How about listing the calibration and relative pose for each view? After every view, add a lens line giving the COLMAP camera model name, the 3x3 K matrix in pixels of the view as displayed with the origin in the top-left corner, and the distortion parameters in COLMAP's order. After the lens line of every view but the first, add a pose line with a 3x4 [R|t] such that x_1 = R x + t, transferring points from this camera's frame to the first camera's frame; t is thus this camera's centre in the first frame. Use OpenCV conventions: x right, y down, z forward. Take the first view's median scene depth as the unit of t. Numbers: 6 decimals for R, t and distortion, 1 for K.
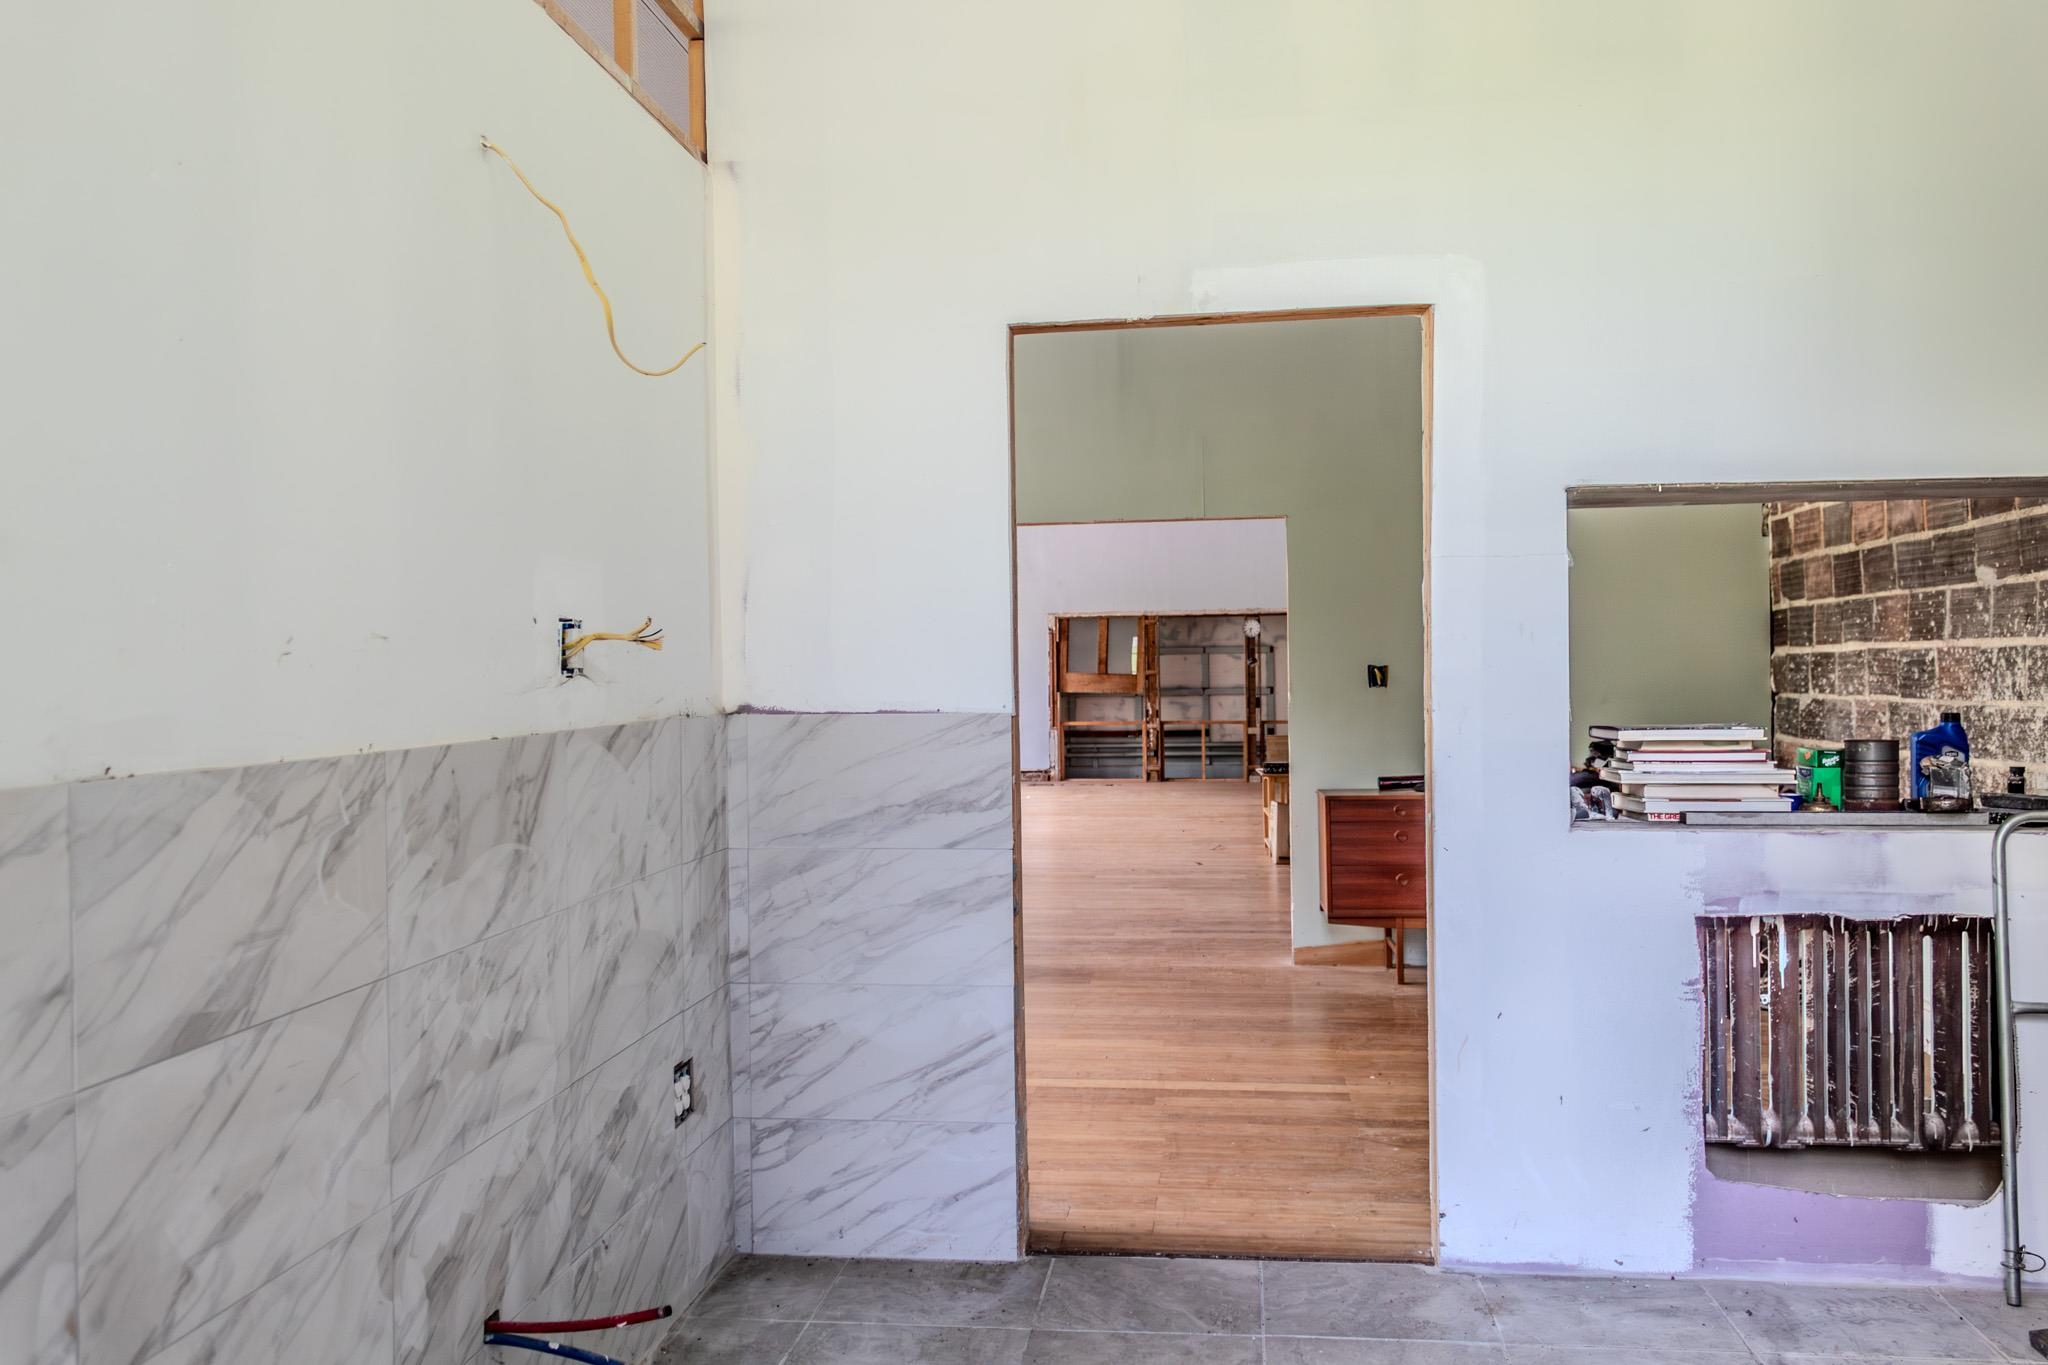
lens RADIAL K [[1642.1, 0, 1024.7], [0, 1642.1, 680.4], [0, 0, 1]] dist [0.054067, -0.002481]
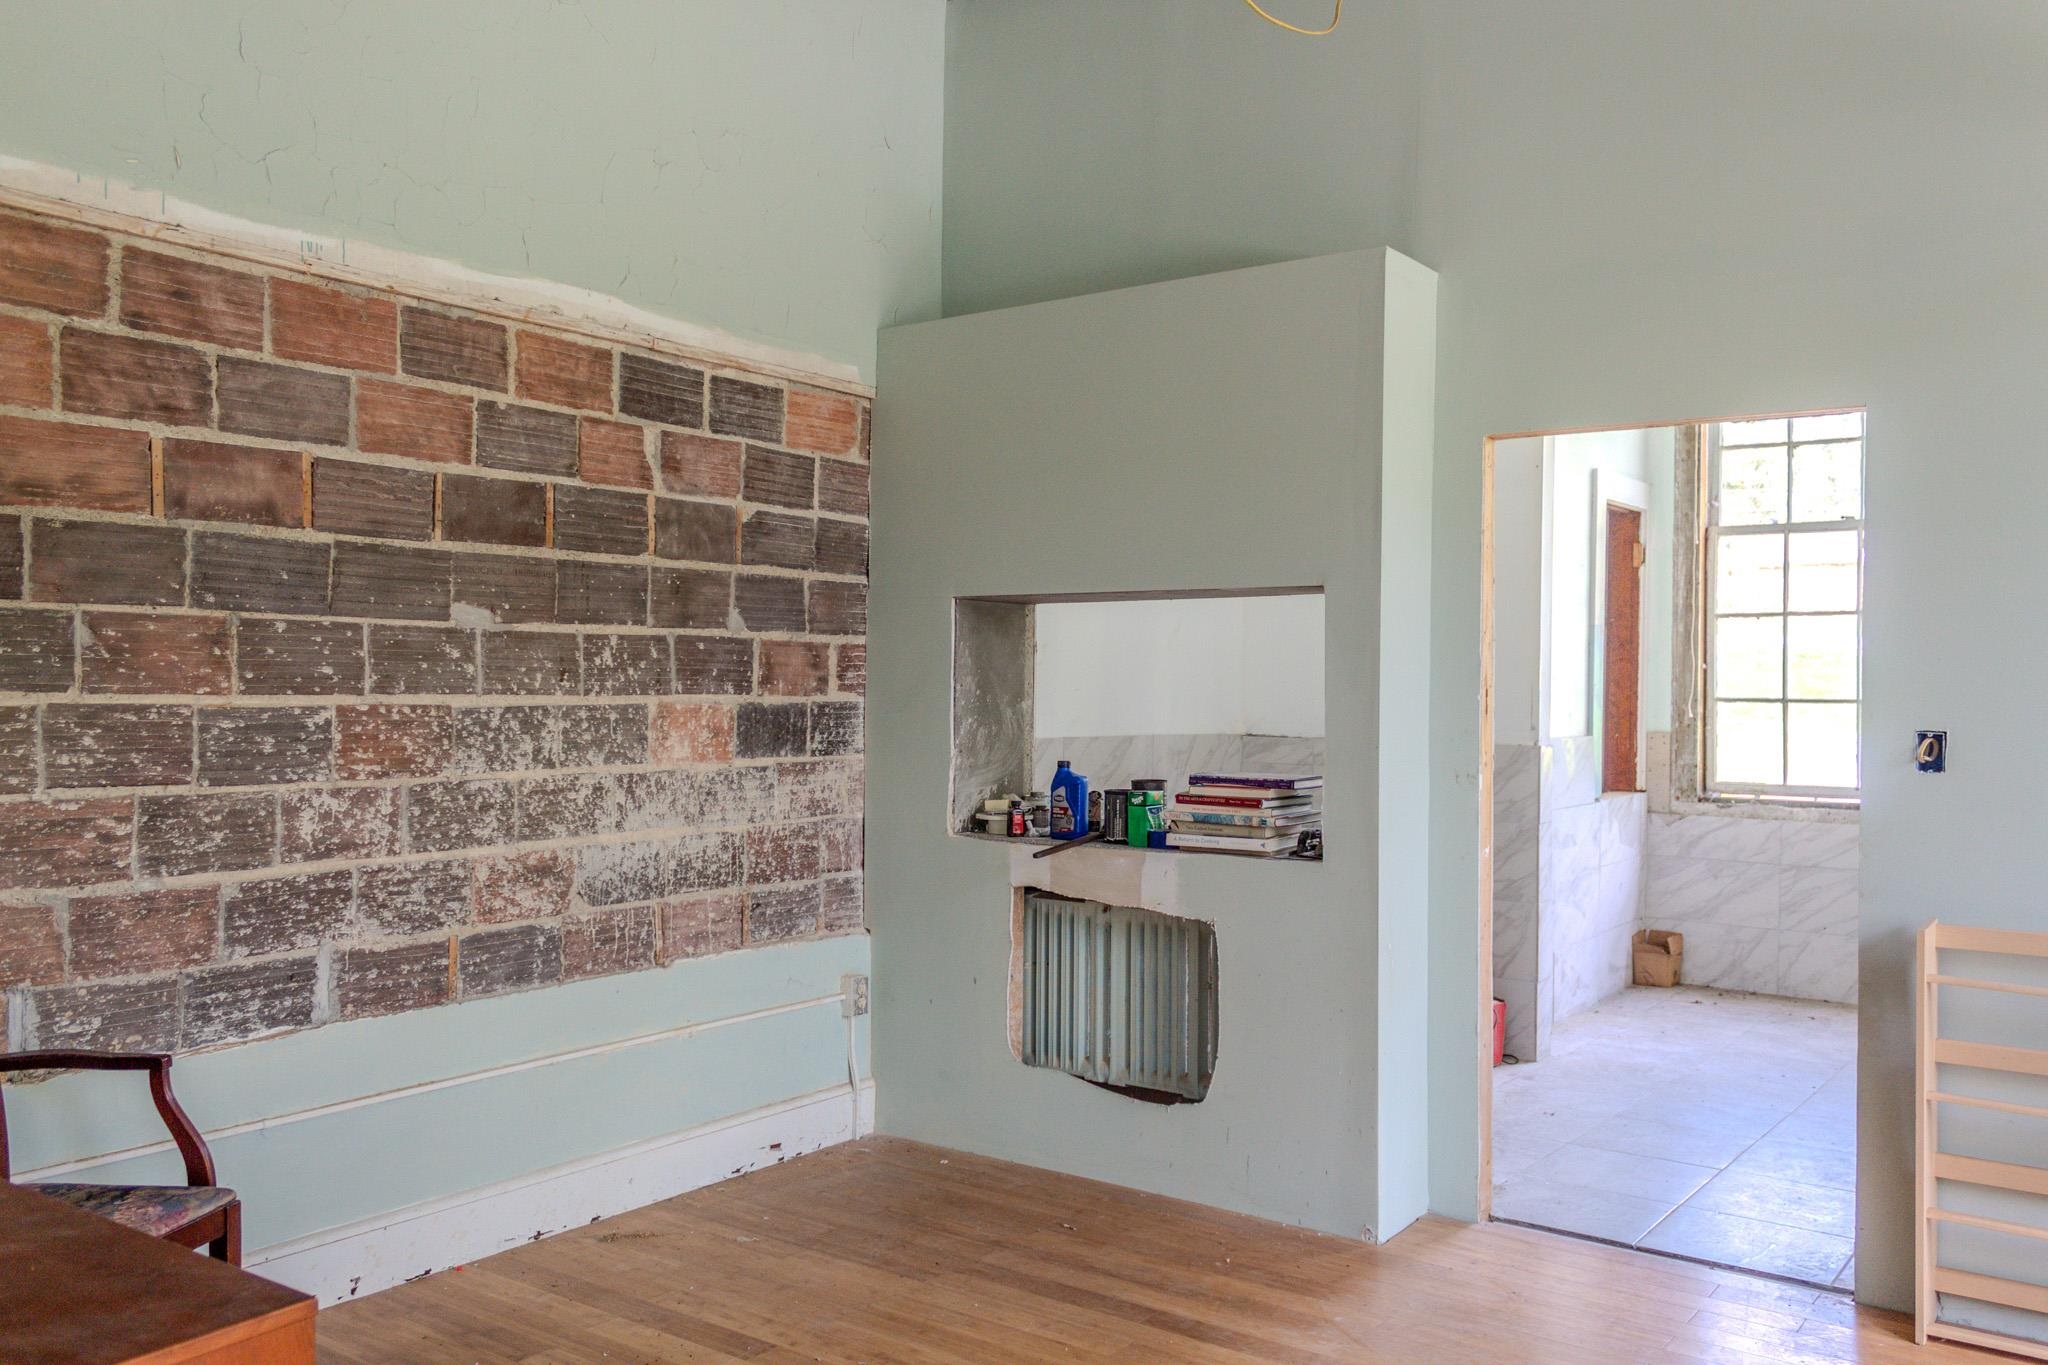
lens RADIAL K [[1642.1, 0, 1026.9], [0, 1642.1, 688.8], [0, 0, 1]] dist [0.054067, -0.002481]
pose [[-0.877702, 0.000396, 0.479207, -0.030261], [0.001297, 0.999998, 0.001548, -0.029085], [-0.479206, 0.001980, -0.877700, 1.564704]]
